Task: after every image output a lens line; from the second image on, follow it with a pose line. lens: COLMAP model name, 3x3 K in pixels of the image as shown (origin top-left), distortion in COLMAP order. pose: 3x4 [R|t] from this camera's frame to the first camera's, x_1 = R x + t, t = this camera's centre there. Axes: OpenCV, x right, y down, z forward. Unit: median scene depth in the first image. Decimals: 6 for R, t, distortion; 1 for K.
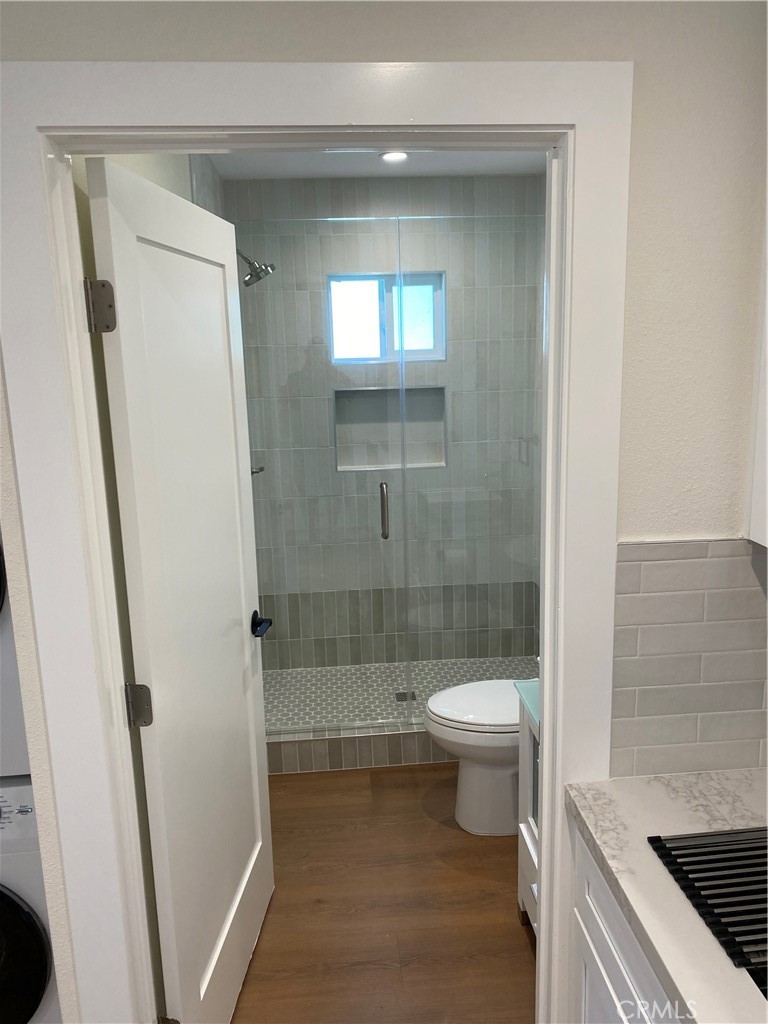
lens RADIAL K [[783.7, 0, 398.6], [0, 783.7, 491.1], [0, 0, 1]] dist [0.047336, -0.071994]
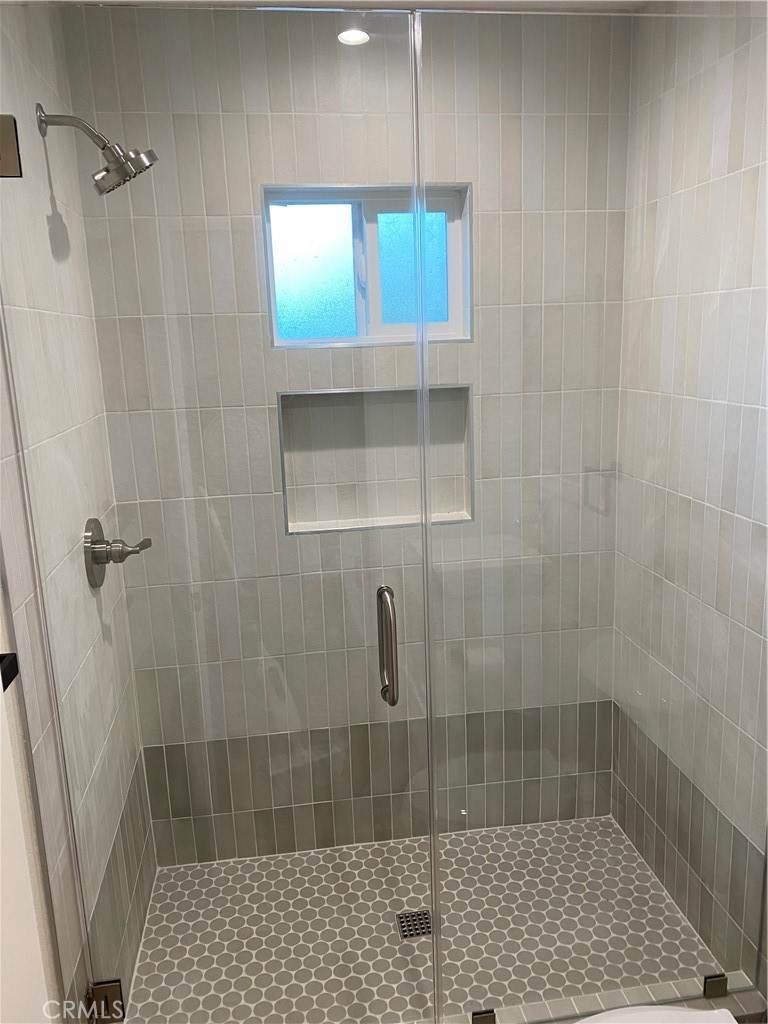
lens RADIAL K [[792.1, 0, 373.6], [0, 792.1, 498.7], [0, 0, 1]] dist [0.016234, -0.005631]
pose [[0.999335, -0.020303, 0.030286, -0.031568], [0.019805, 0.999665, 0.016641, -0.059383], [-0.030614, -0.016030, 0.999403, 0.406485]]
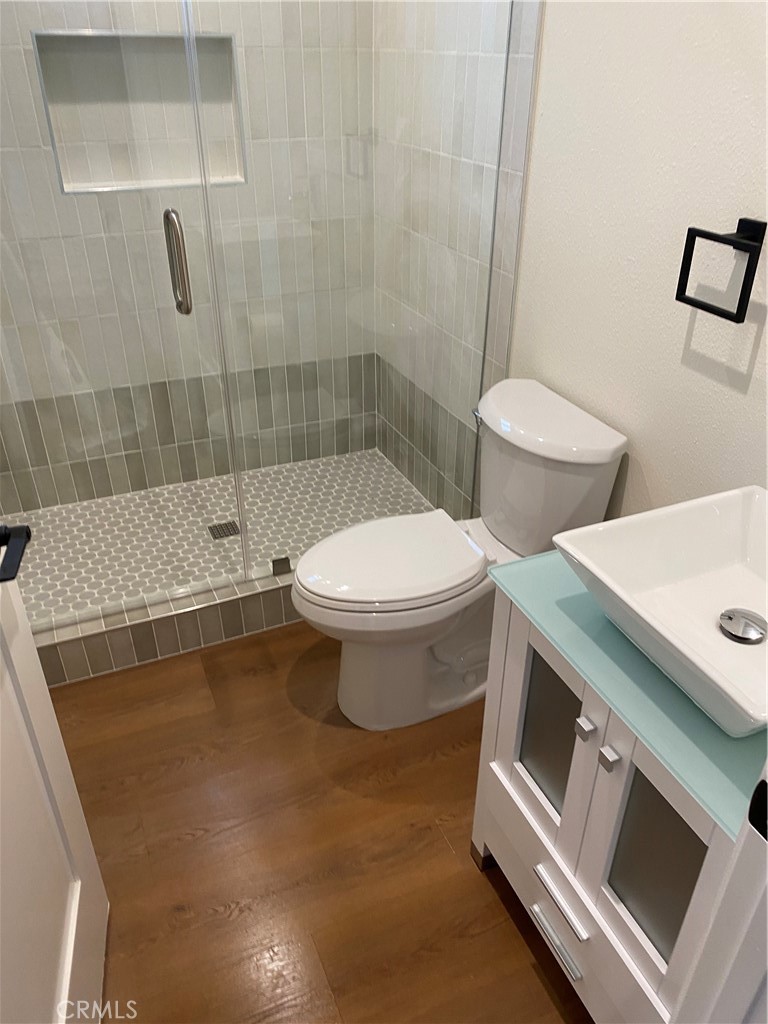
lens RADIAL K [[785.4, 0, 402.6], [0, 785.4, 519.8], [0, 0, 1]] dist [0.038089, -0.051745]
pose [[0.944347, -0.137523, 0.298824, -0.048710], [0.023490, 0.934290, 0.355738, -0.000661], [-0.328110, -0.328921, 0.885525, 0.298366]]
